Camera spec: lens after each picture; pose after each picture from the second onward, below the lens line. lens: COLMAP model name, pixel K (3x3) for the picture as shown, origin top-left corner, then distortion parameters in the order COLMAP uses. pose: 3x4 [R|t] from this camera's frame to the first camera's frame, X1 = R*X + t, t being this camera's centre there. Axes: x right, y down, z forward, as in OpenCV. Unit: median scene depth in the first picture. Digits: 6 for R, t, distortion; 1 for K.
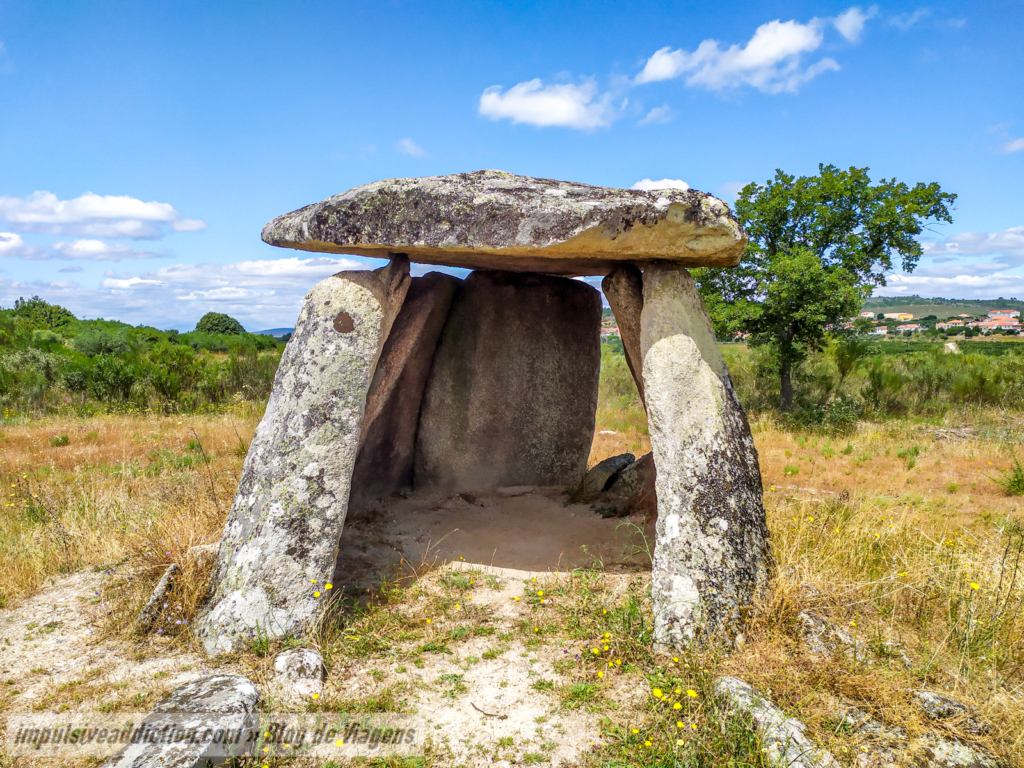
lens RADIAL K [[757.1, 0, 512.0], [0, 757.1, 384.0], [0, 0, 1]] dist [0.061008, -0.061661]
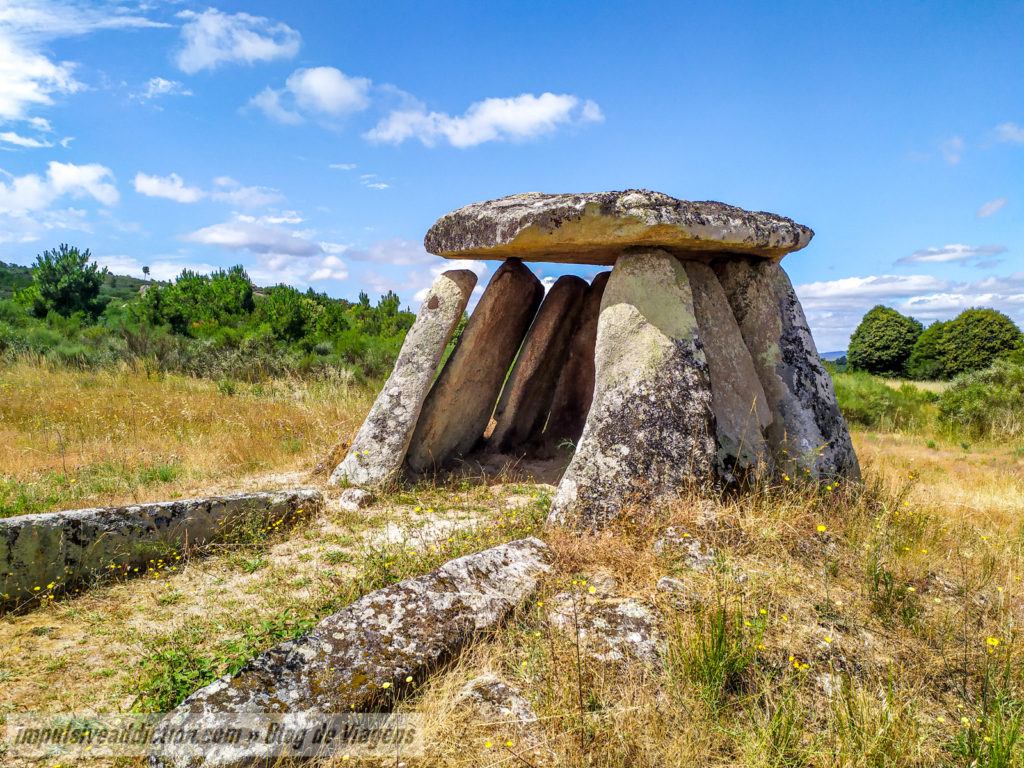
lens RADIAL K [[757.1, 0, 512.0], [0, 757.1, 384.0], [0, 0, 1]] dist [0.061008, -0.061661]
pose [[0.771934, 0.033558, -0.634816, 0.944437], [-0.051496, 0.998625, -0.009830, 0.097432], [0.633613, 0.040279, 0.772601, -0.101186]]
